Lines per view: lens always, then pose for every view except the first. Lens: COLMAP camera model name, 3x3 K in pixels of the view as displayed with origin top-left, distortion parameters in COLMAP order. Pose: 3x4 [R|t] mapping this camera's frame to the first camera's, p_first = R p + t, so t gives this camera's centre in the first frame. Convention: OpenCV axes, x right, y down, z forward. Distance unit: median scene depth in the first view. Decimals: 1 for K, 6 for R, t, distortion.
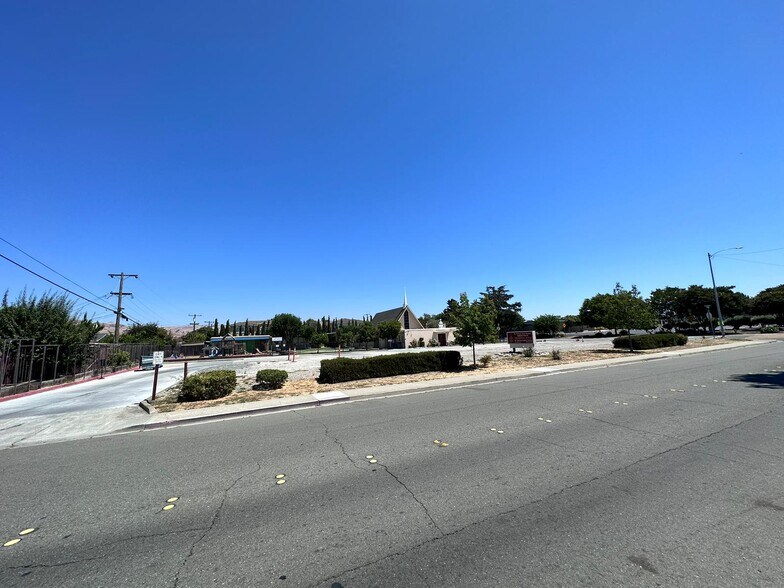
lens RADIAL K [[317.0, 0, 393.9], [0, 317.0, 291.2], [0, 0, 1]] dist [0.003366, 0.000463]
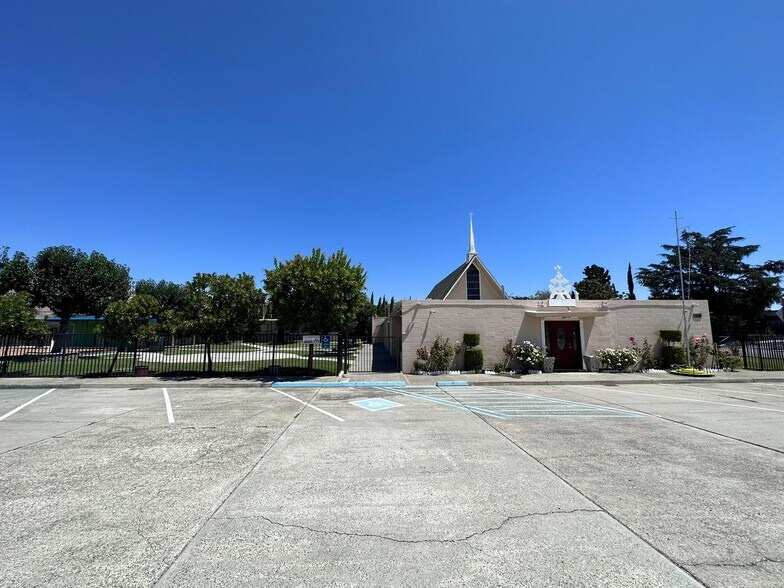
lens RADIAL K [[317.0, 0, 390.7], [0, 317.0, 295.9], [0, 0, 1]] dist [0.003366, 0.000463]
pose [[0.930167, 0.005868, -0.367090, 0.320630], [0.010418, 0.999048, 0.042368, 0.278469], [0.366989, -0.043234, 0.929220, 1.967821]]
